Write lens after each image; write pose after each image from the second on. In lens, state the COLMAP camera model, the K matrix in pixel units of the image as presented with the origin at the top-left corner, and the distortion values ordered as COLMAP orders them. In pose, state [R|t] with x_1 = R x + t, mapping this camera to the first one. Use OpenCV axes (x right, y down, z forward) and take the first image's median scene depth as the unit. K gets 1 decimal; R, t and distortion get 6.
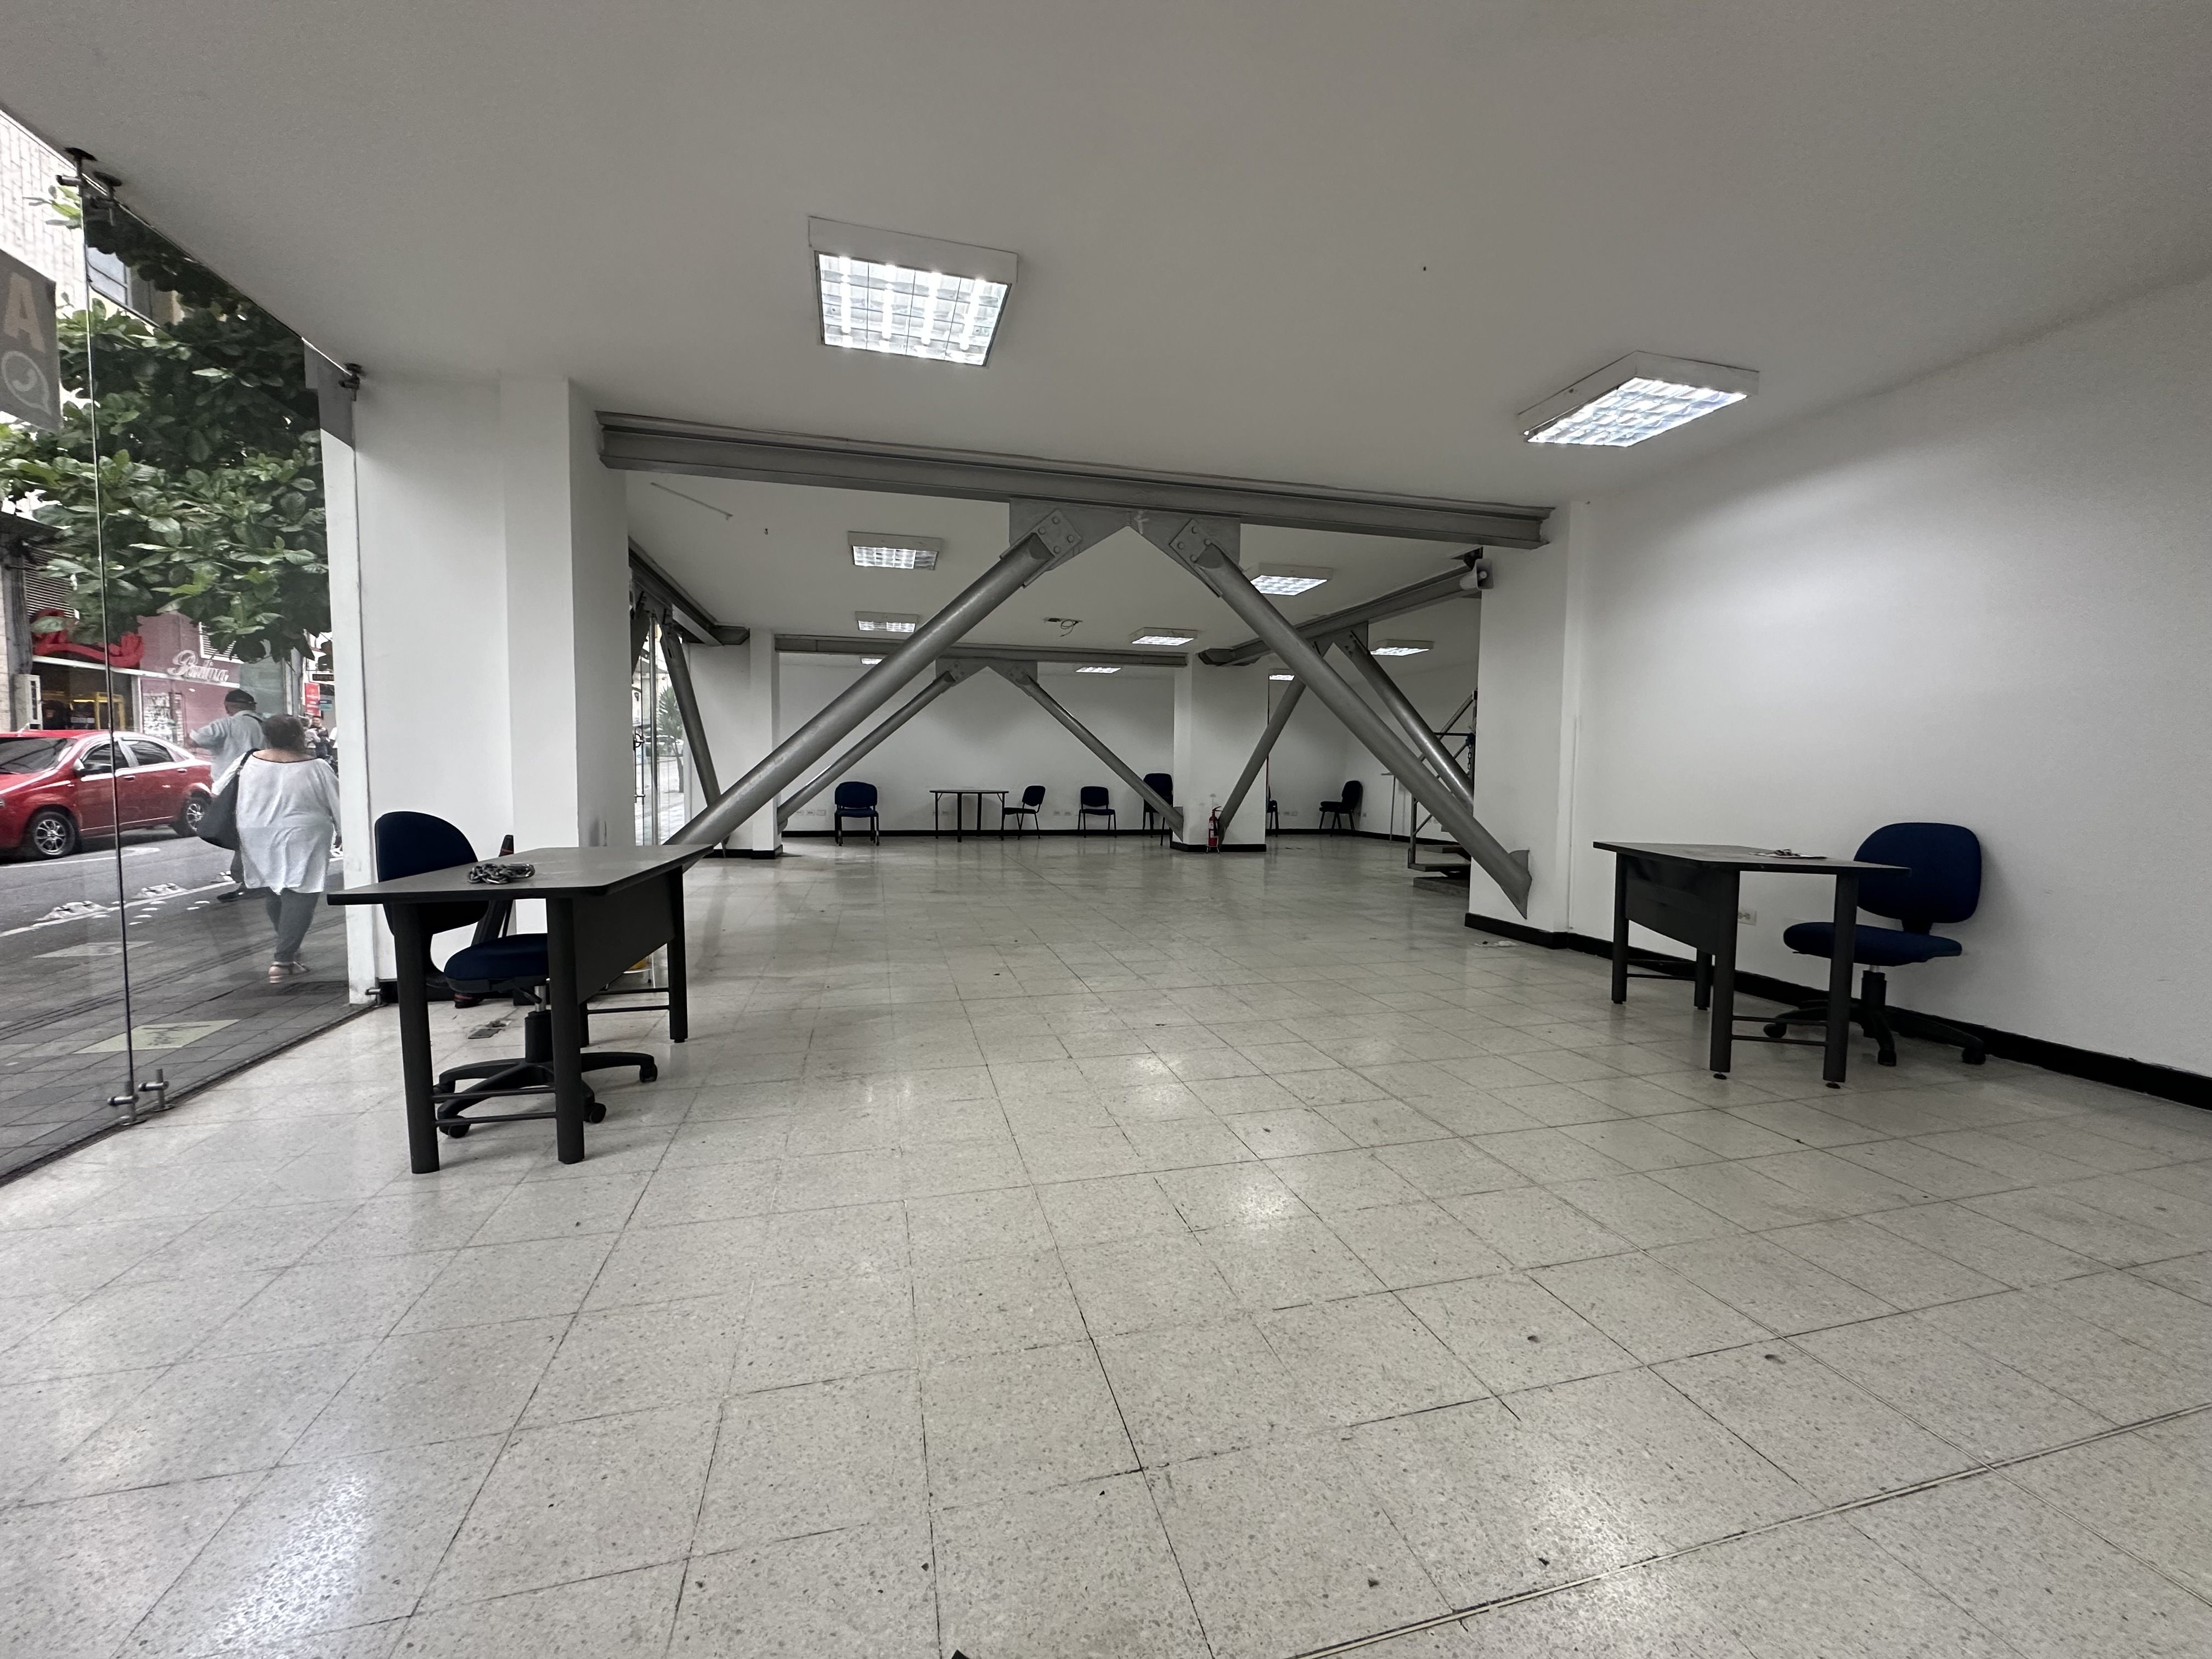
lens RADIAL K [[879.6, 0, 1112.4], [0, 879.6, 832.1], [0, 0, 1]] dist [-0.000252, -0.000081]
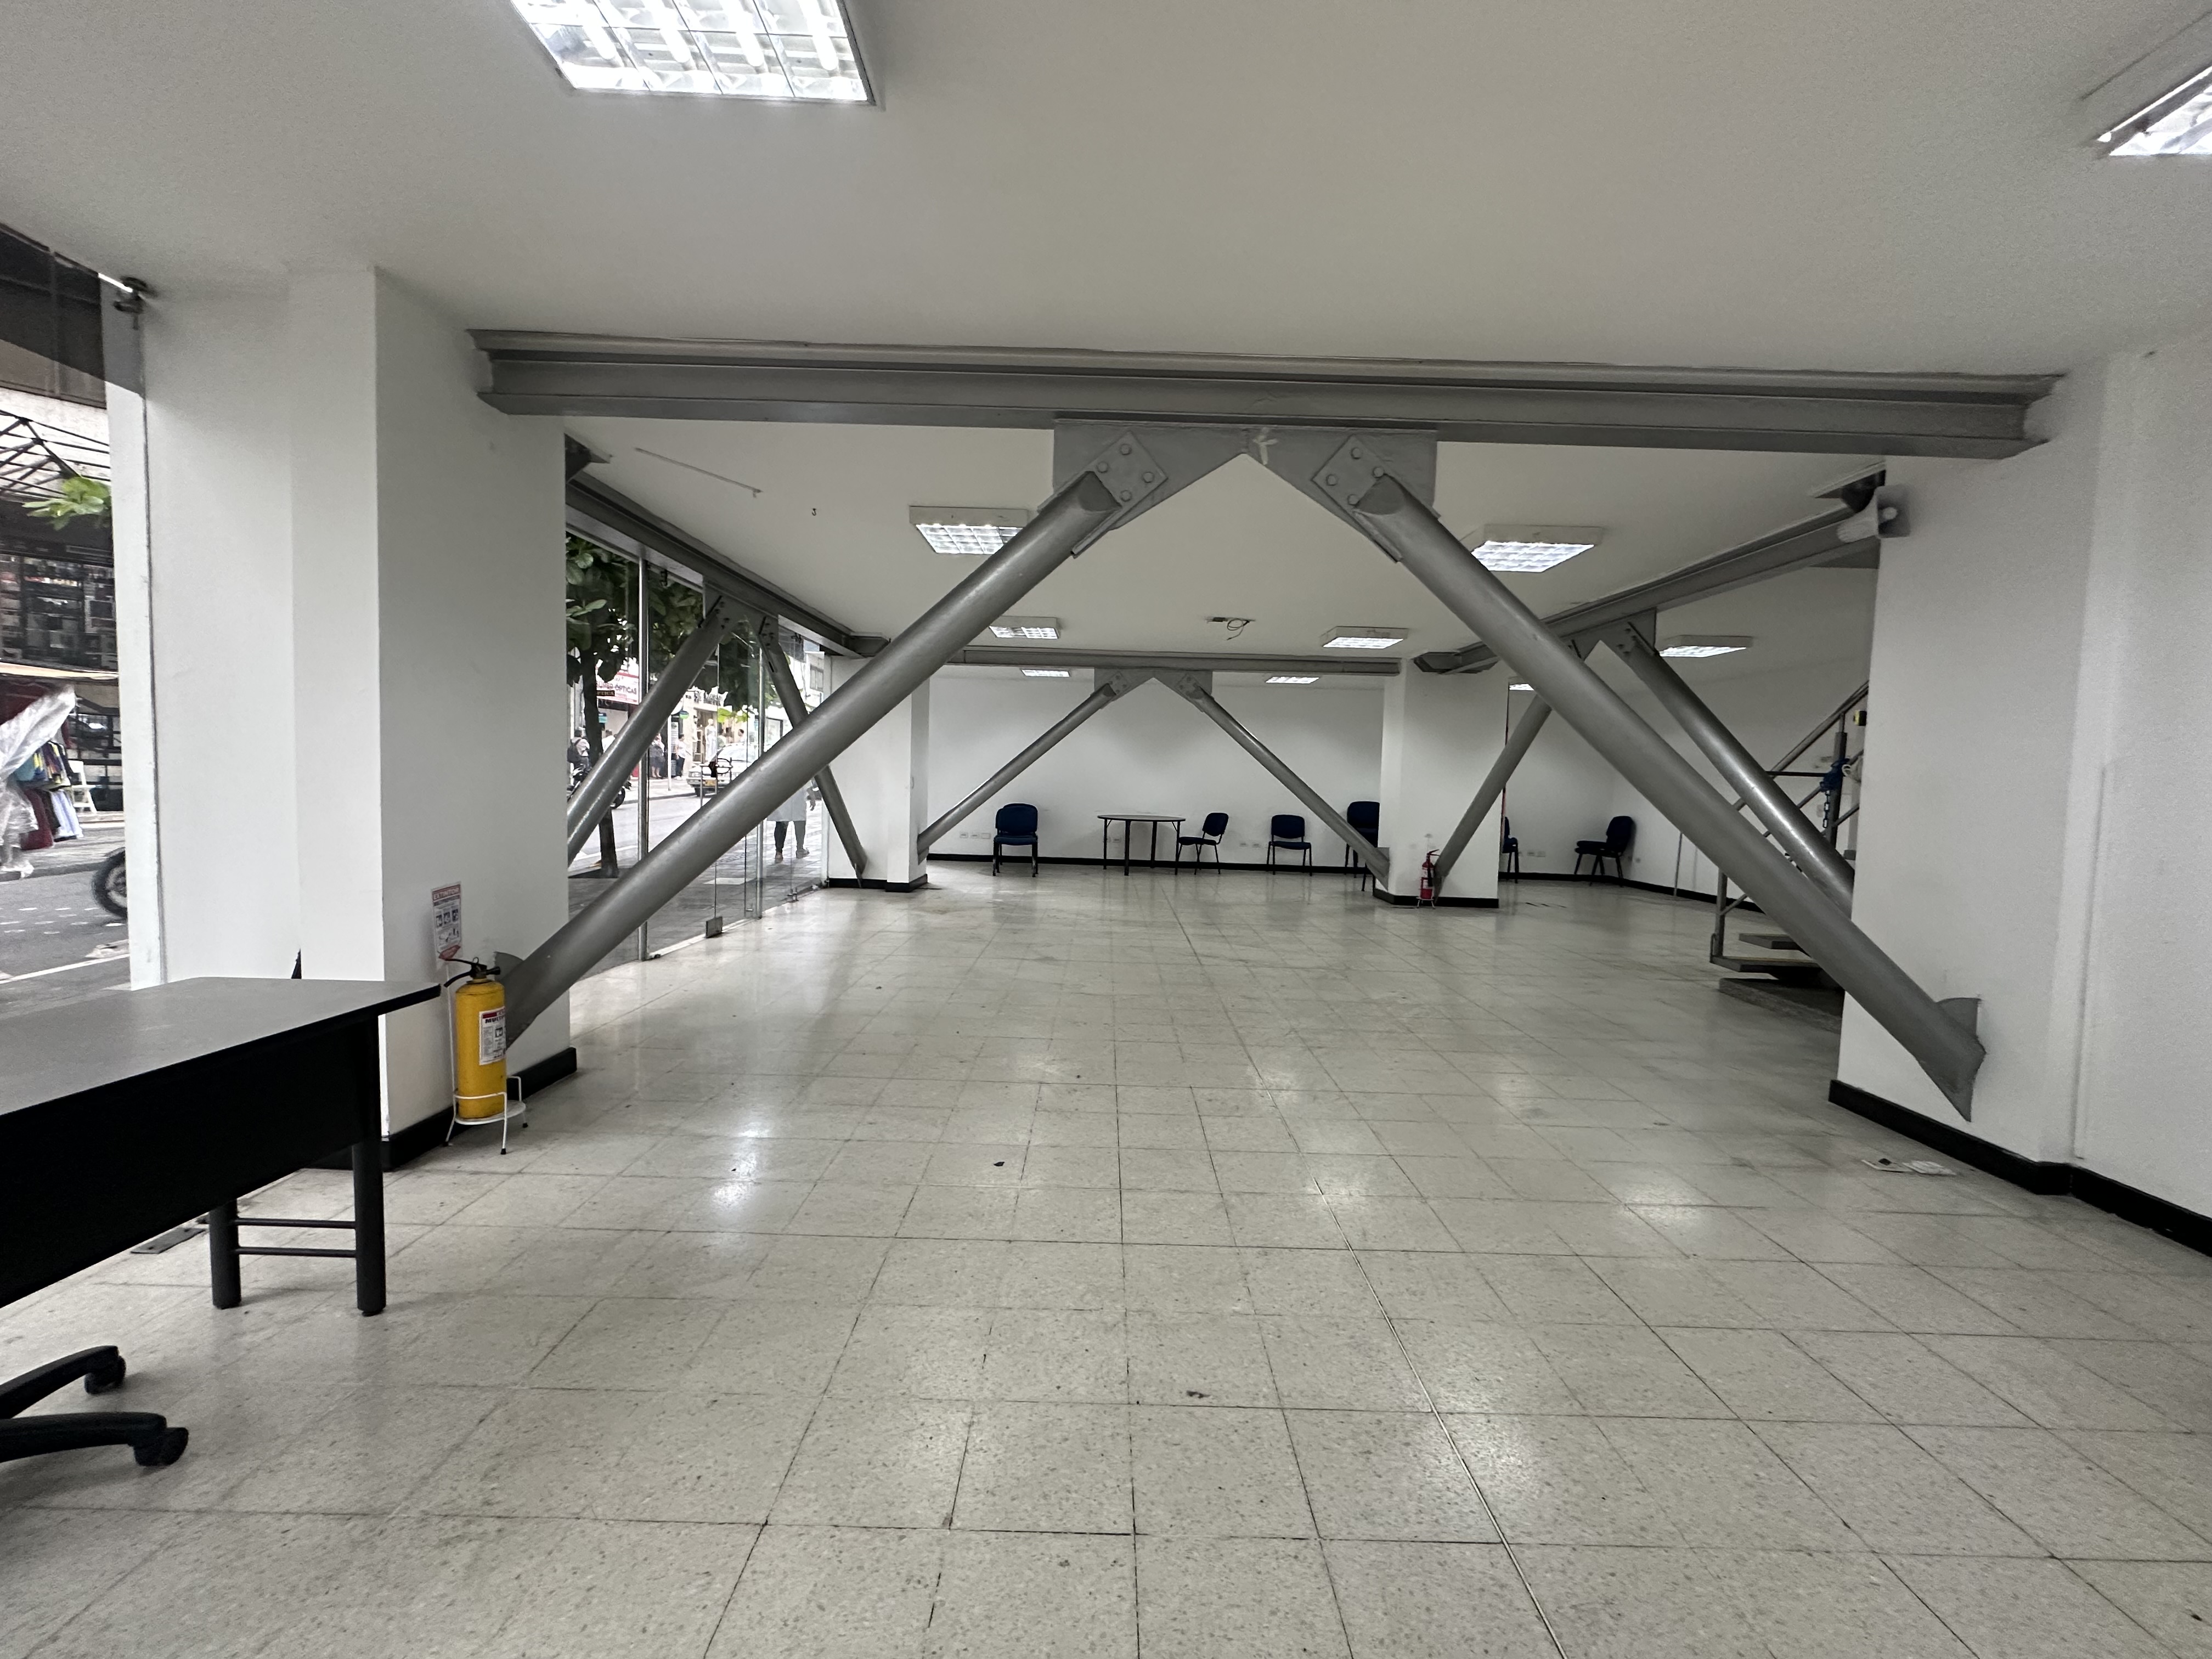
lens RADIAL K [[879.6, 0, 1112.7], [0, 879.6, 826.1], [0, 0, 1]] dist [-0.000252, -0.000081]
pose [[0.967118, 0.032488, -0.252243, 0.083878], [-0.036879, 0.999239, -0.012697, -0.063790], [0.251639, 0.021581, 0.967581, 0.336536]]
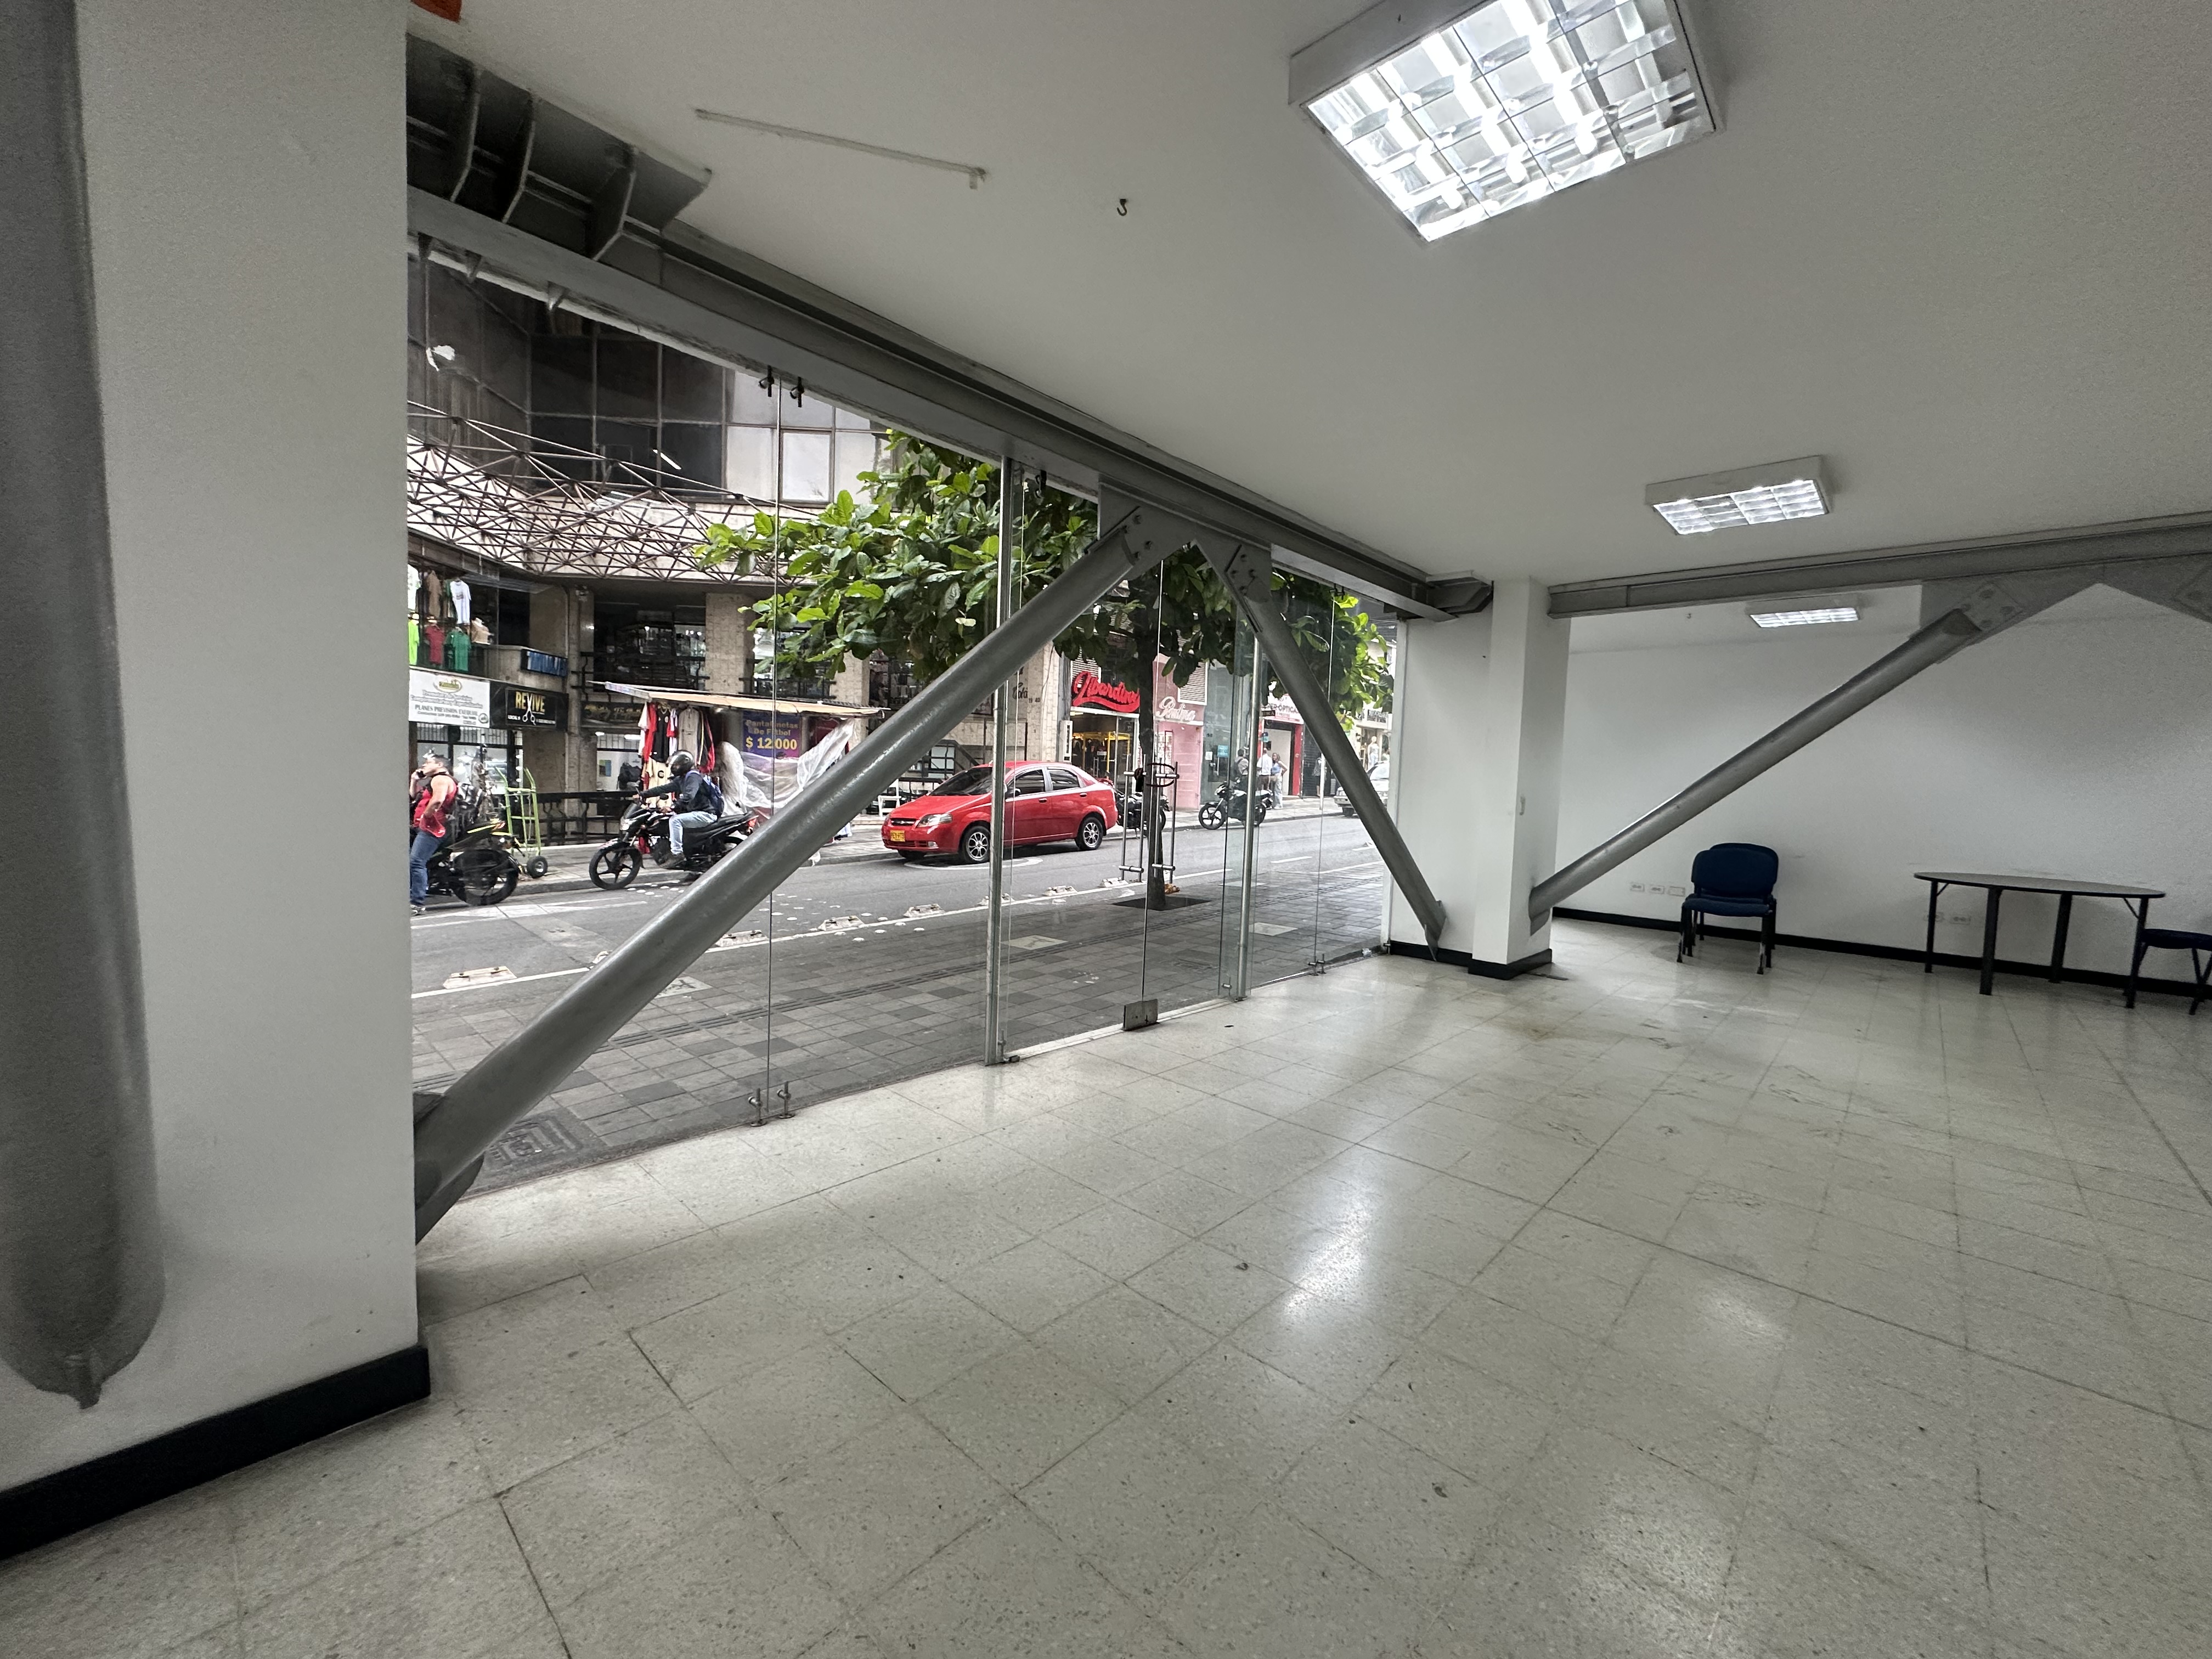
lens RADIAL K [[879.6, 0, 1113.2], [0, 879.6, 829.8], [0, 0, 1]] dist [-0.000252, -0.000081]
pose [[0.529608, 0.059142, -0.846178, -0.078658], [-0.085852, 0.996181, 0.015893, -0.100053], [0.843887, 0.064229, 0.532663, 0.896477]]
